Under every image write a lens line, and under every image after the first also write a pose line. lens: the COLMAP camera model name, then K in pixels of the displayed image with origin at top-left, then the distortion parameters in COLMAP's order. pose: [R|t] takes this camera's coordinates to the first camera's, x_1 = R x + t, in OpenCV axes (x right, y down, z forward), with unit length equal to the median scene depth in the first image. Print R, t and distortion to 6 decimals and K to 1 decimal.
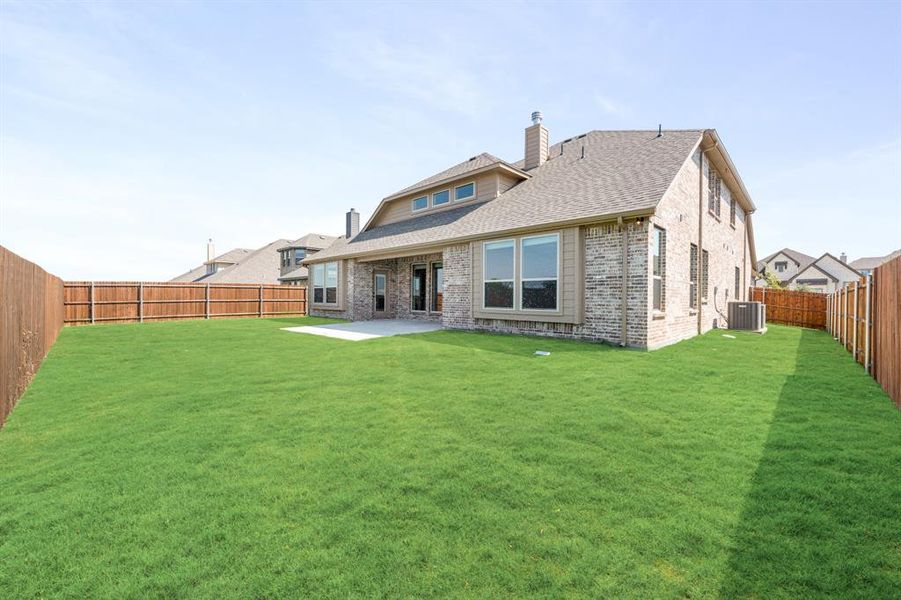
lens RADIAL K [[362.3, 0, 454.6], [0, 362.3, 303.9], [0, 0, 1]] dist [-0.001768, -0.000106]
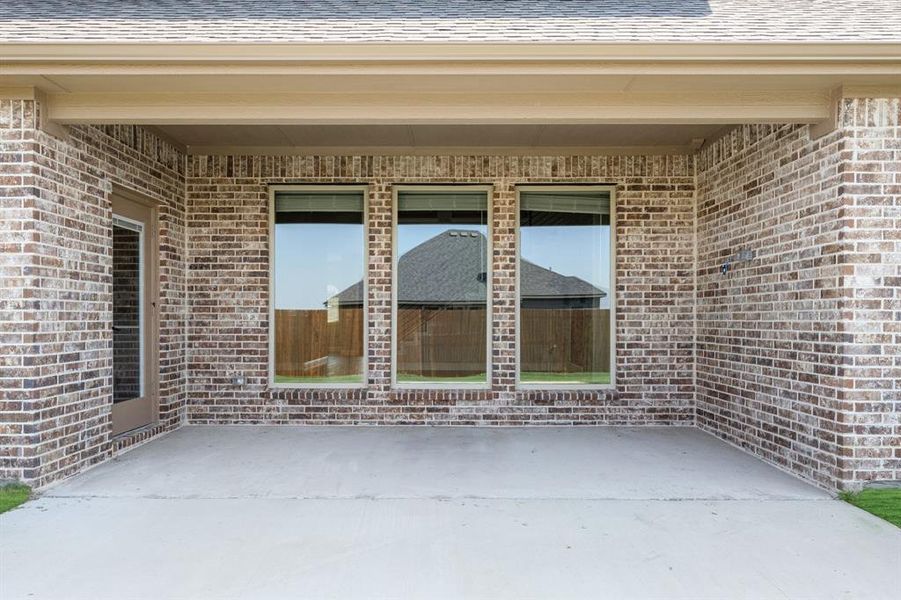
lens RADIAL K [[641.2, 0, 450.5], [0, 641.2, 300.0], [0, 0, 1]] dist [0.000446, 0.001206]
pose [[0.727386, 0.020422, 0.685925, -0.306558], [0.011659, 0.999045, -0.042108, -0.018134], [-0.686130, 0.038626, 0.726453, 0.607080]]
